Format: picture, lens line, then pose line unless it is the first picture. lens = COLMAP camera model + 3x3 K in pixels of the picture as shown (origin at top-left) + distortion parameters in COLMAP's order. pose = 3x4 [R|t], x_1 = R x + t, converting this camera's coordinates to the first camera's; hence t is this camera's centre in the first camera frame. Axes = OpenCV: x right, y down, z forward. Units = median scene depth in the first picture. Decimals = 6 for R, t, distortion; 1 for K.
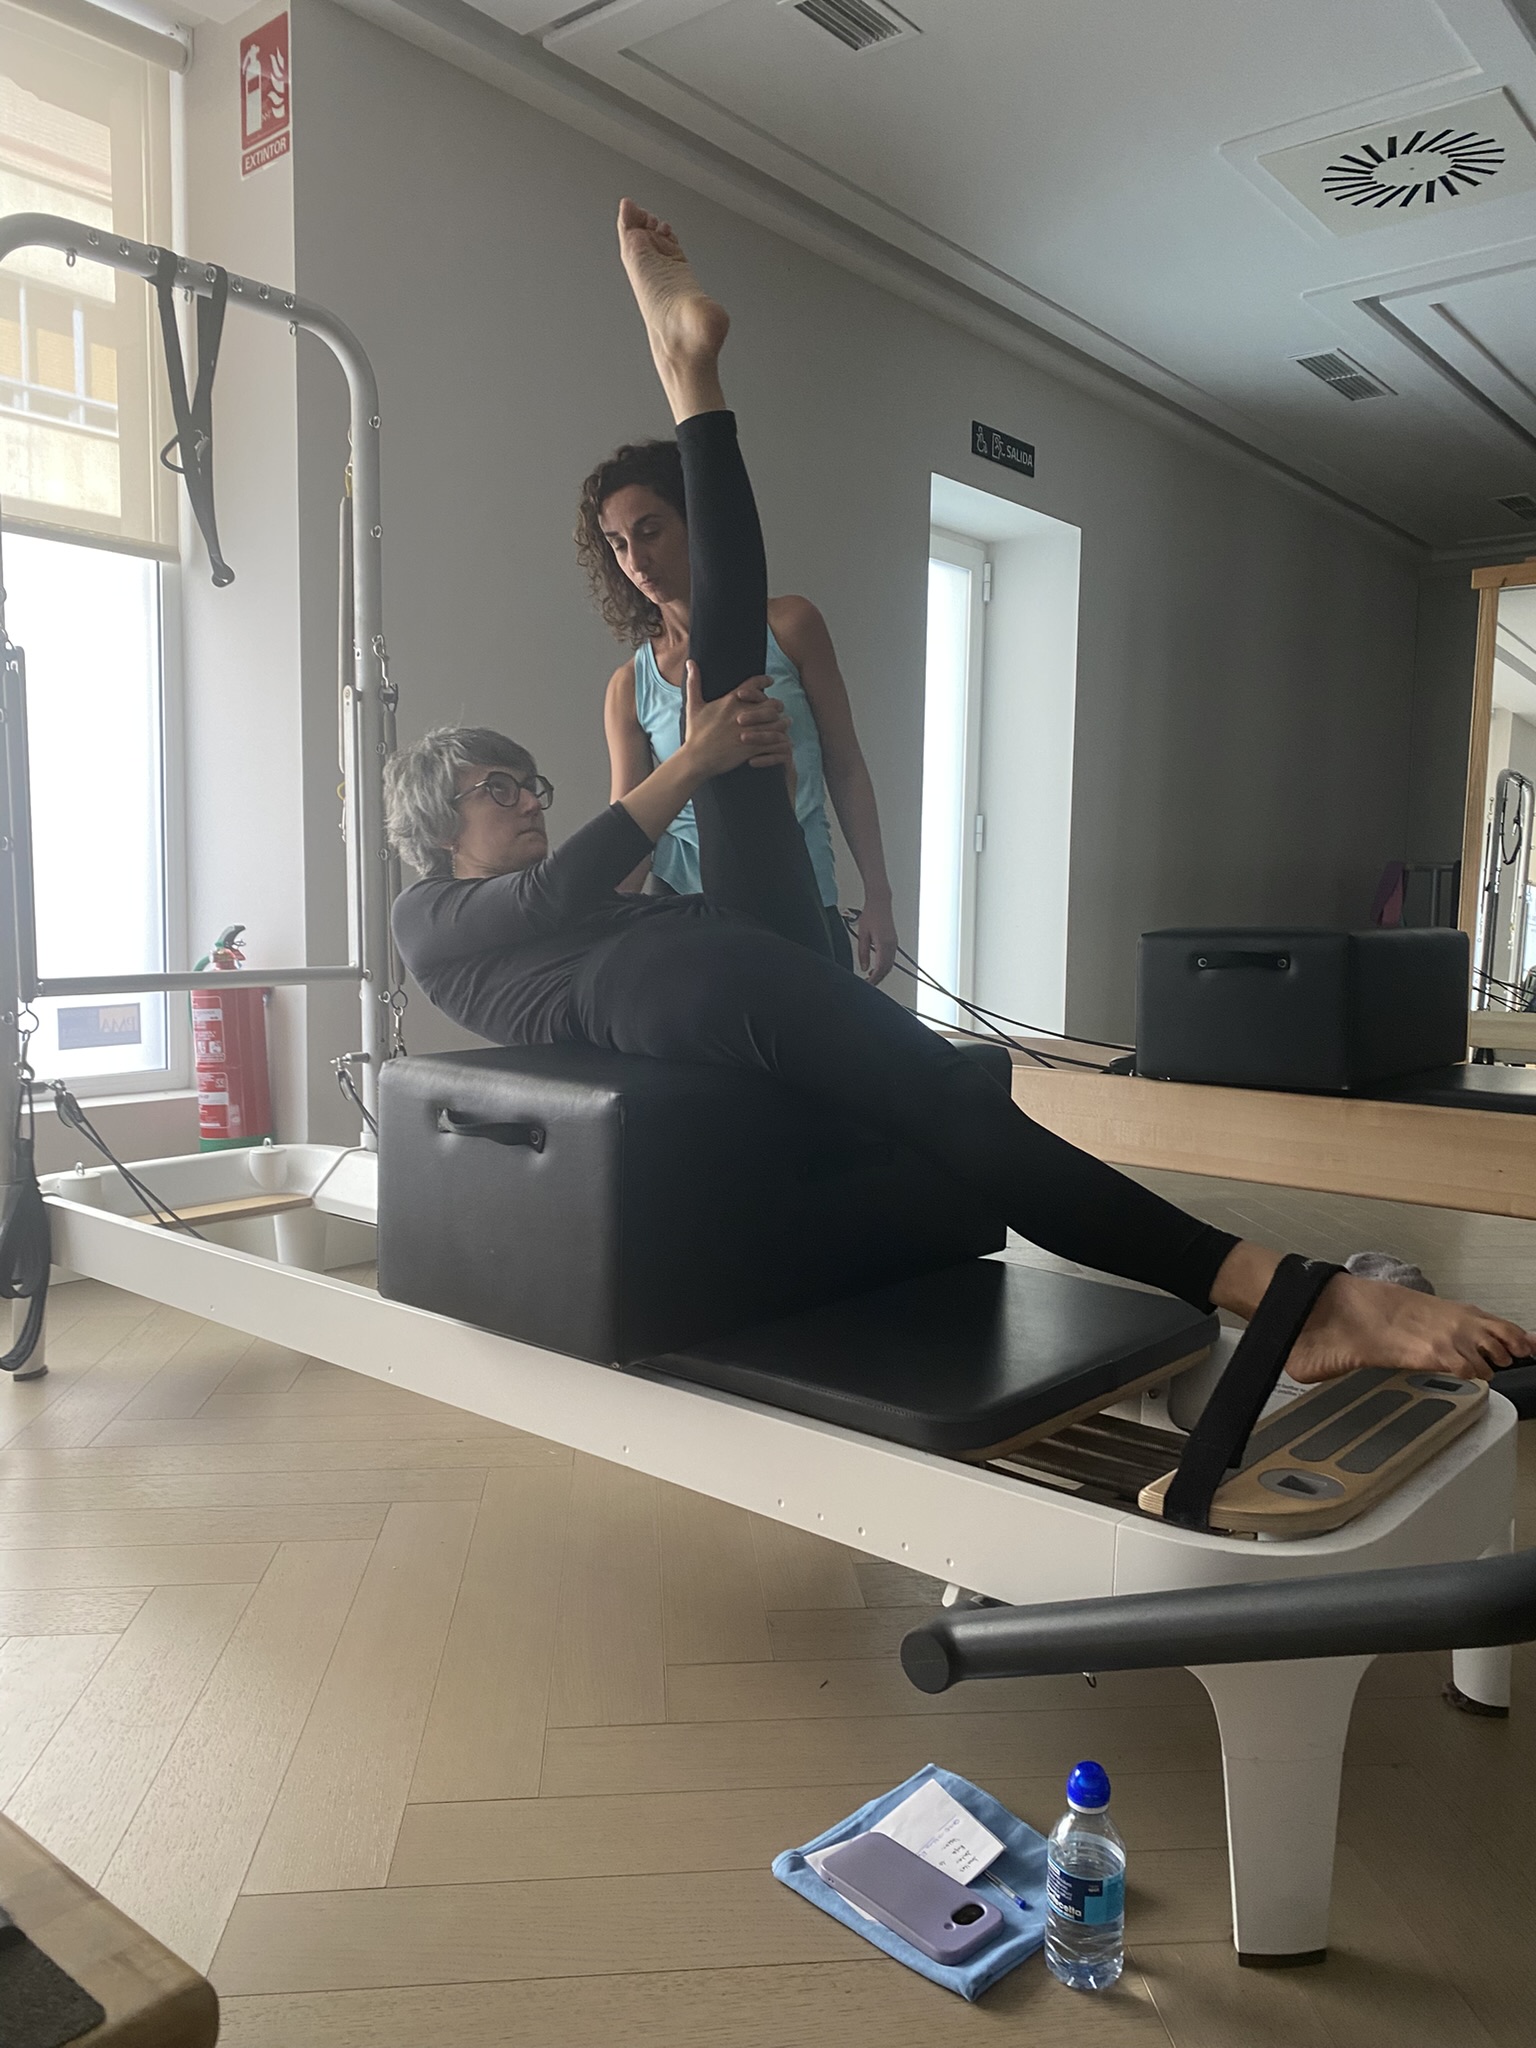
lens RADIAL K [[1563.0, 0, 778.8], [0, 1563.0, 1024.0], [0, 0, 1]] dist [0.015182, -0.014869]
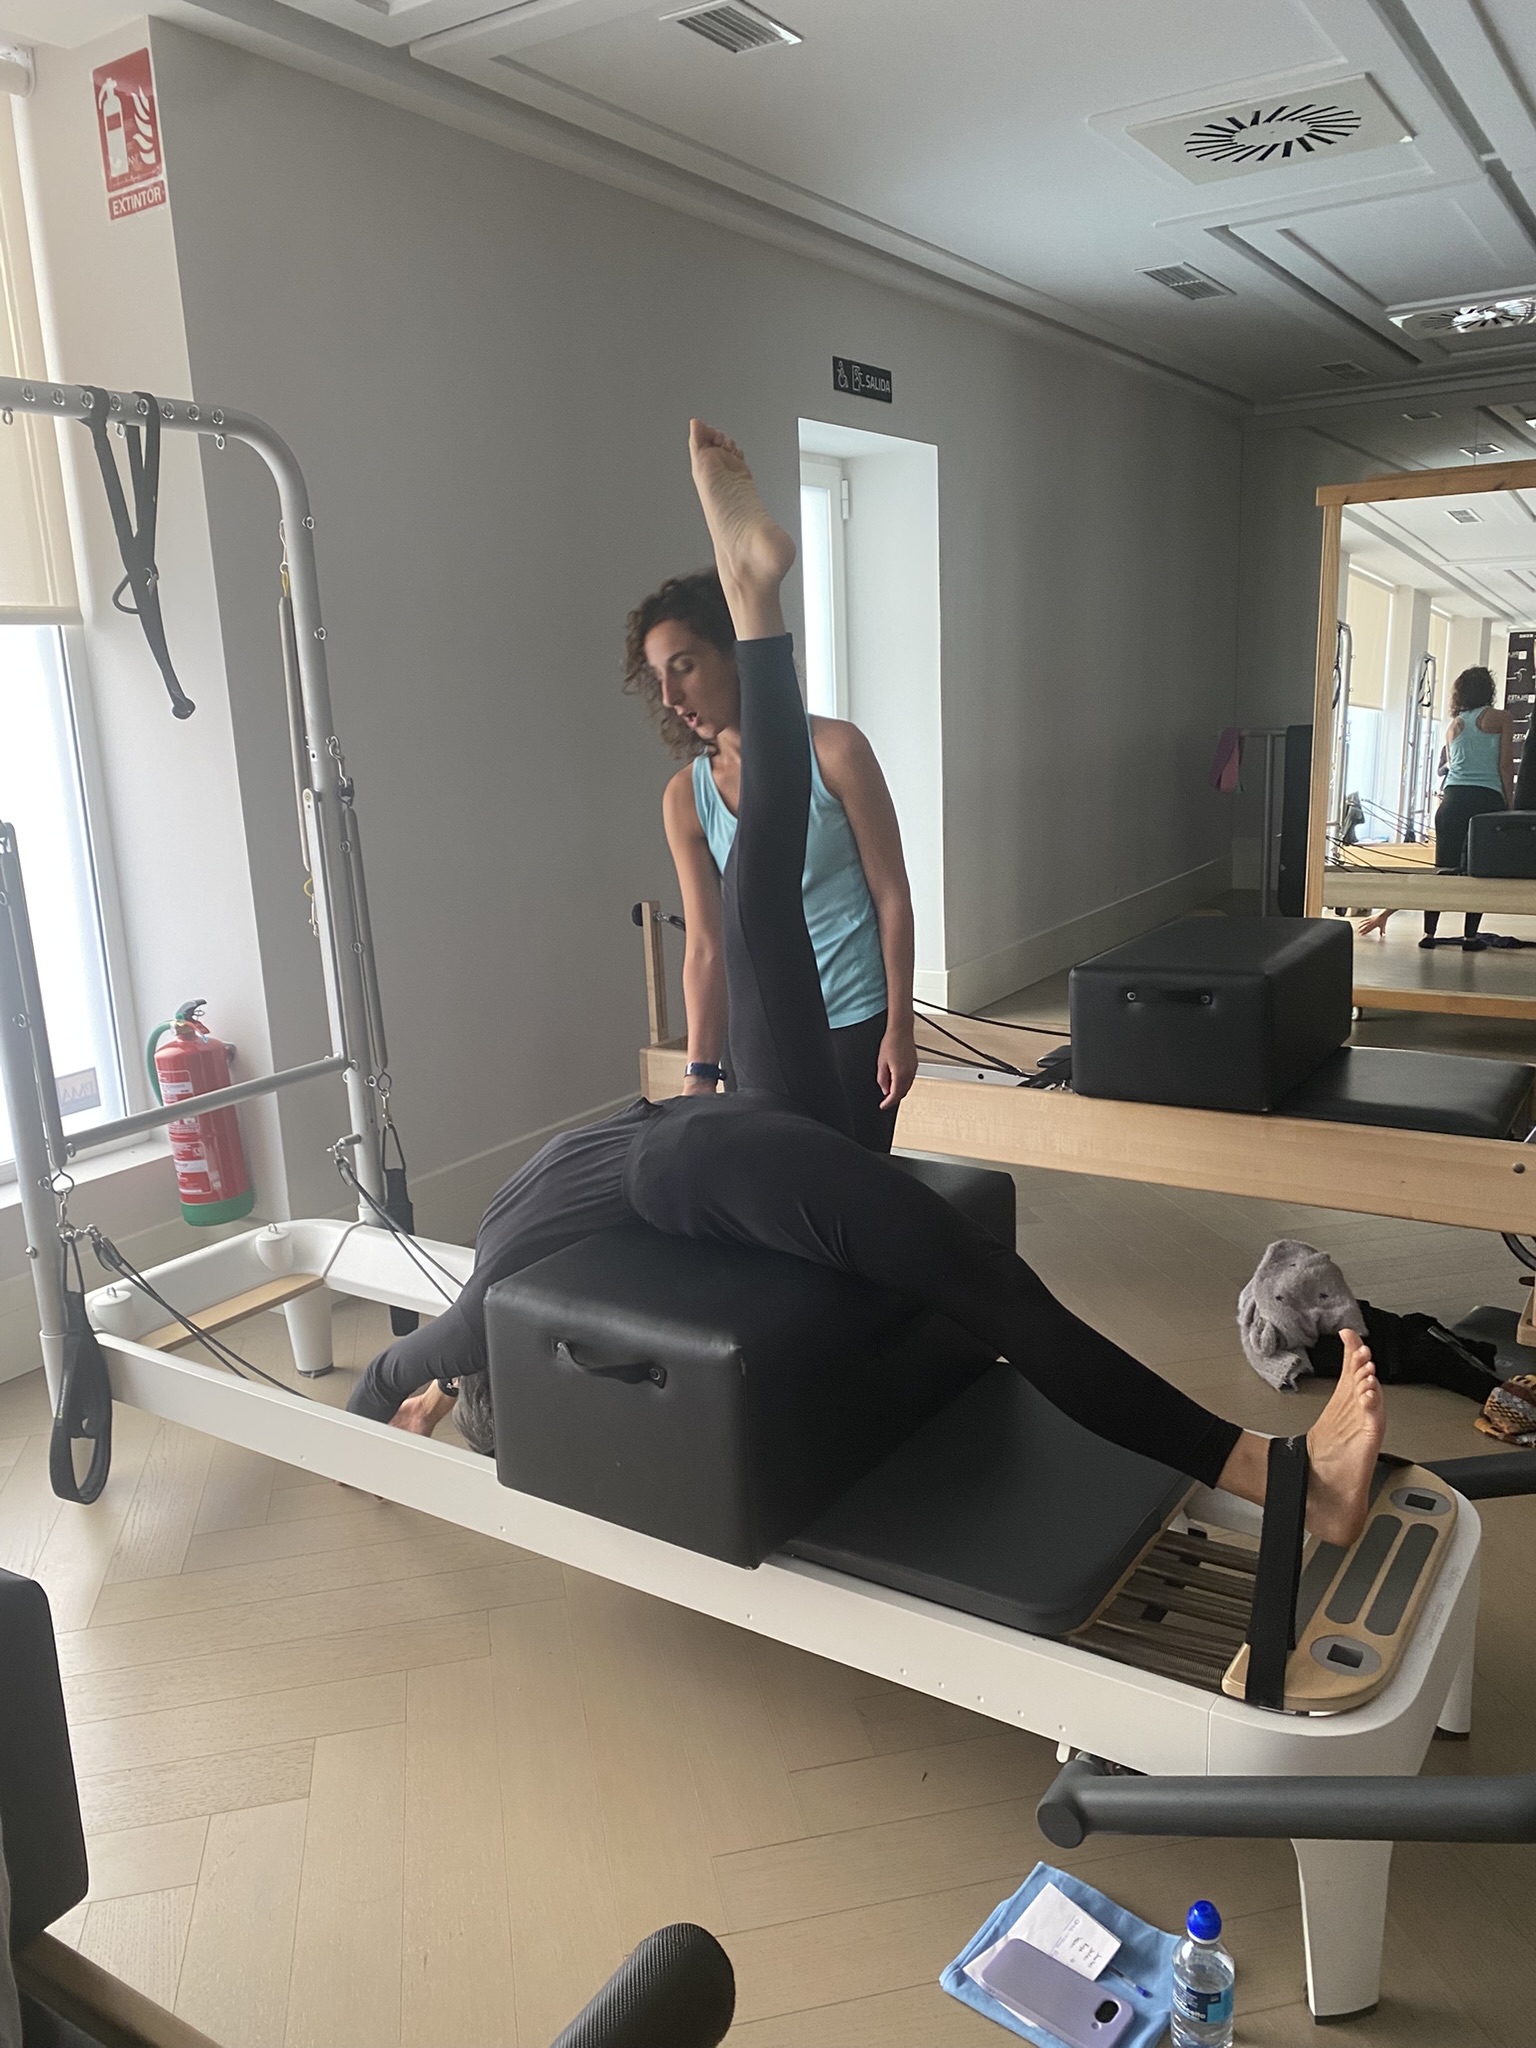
lens RADIAL K [[1563.0, 0, 758.9], [0, 1563.0, 1033.7], [0, 0, 1]] dist [0.015182, -0.014869]
pose [[0.991958, -0.081119, 0.097159, -0.095271], [0.067075, 0.987880, 0.139980, -0.180787], [-0.107336, -0.132338, 0.985376, -0.053785]]
